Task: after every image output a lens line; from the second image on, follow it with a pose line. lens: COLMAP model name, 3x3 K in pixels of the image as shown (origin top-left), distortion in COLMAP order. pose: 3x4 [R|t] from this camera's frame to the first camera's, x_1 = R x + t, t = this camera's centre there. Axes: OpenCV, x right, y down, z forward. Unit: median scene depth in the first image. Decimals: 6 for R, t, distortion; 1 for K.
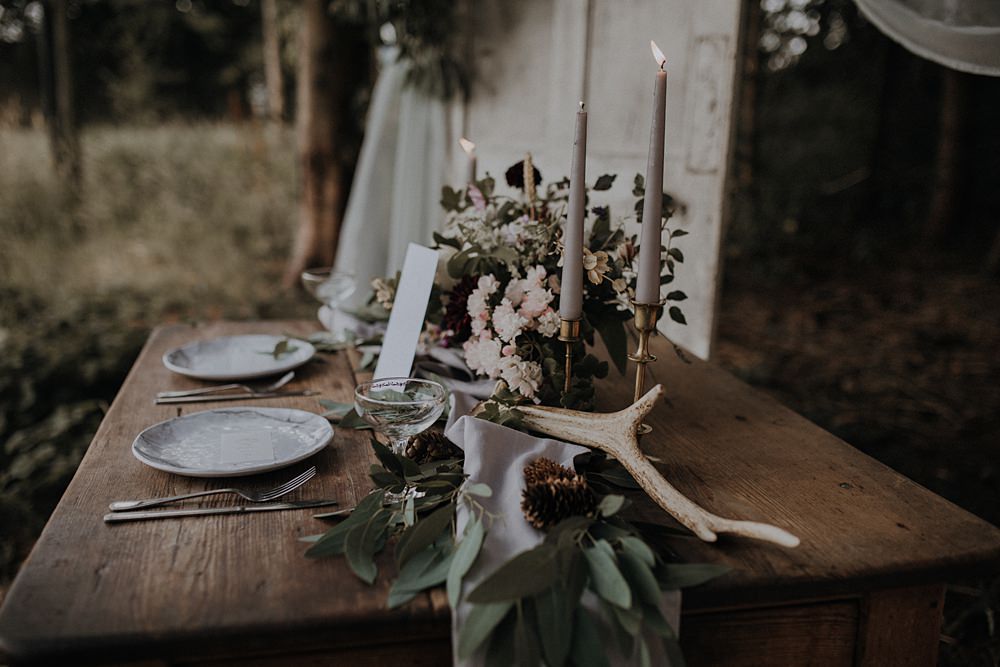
lens RADIAL K [[948.5, 0, 500.0], [0, 948.5, 333.5], [0, 0, 1]] dist [0.004658, 0.016799]
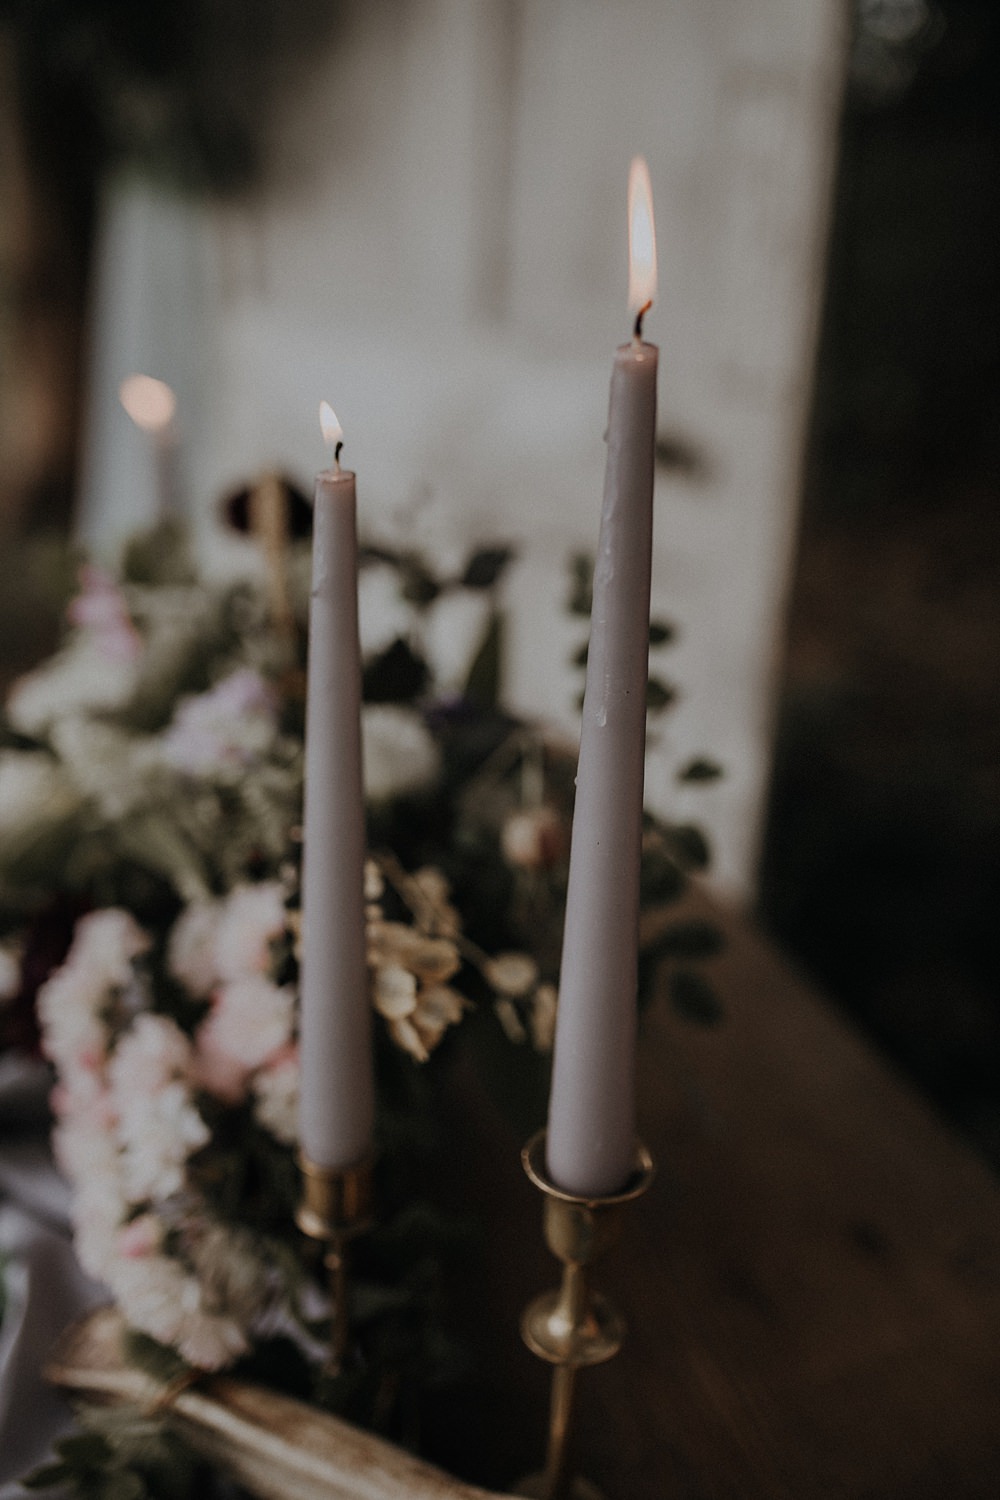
lens RADIAL K [[1492.2, 0, 500.0], [0, 1492.2, 750.0], [0, 0, 1]] dist [-0.000965, 0.022789]
pose [[0.998246, -0.017937, 0.056420, 0.099201], [0.009601, 0.989430, 0.144691, -0.202790], [-0.058419, -0.143895, 0.987867, 0.538958]]
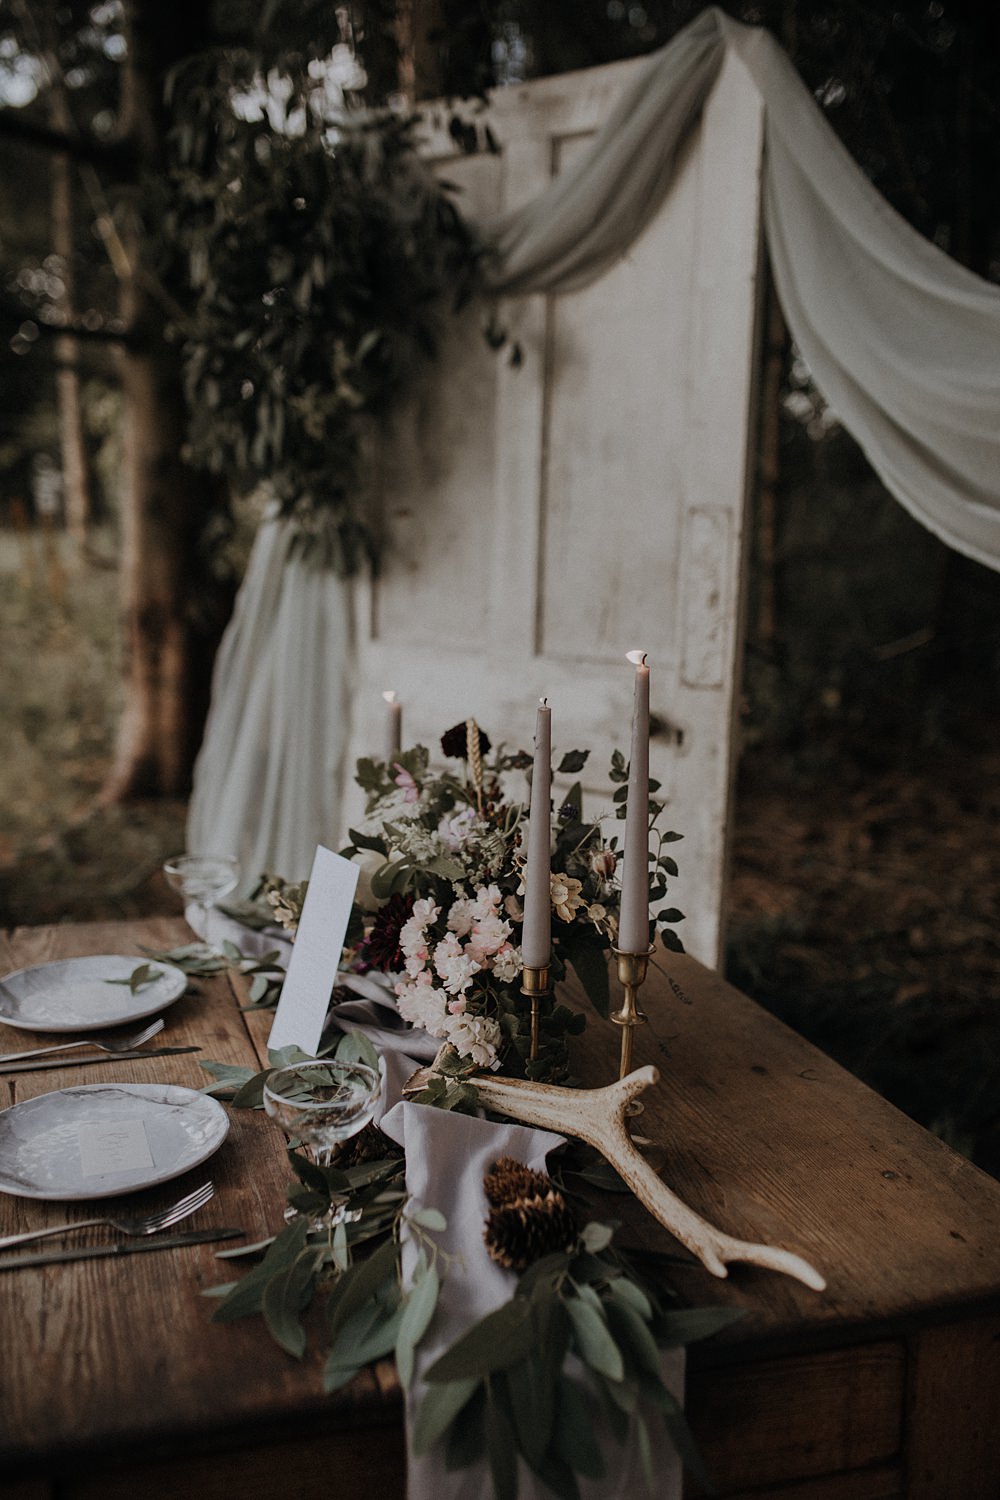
lens RADIAL K [[1413.8, 0, 500.0], [0, 1413.8, 750.0], [0, 0, 1]] dist [0.004493, -0.002522]
pose [[0.997959, -0.020794, 0.060375, -0.020861], [0.024199, 0.998125, -0.056224, -0.124387], [-0.059093, 0.057571, 0.996591, -0.159560]]
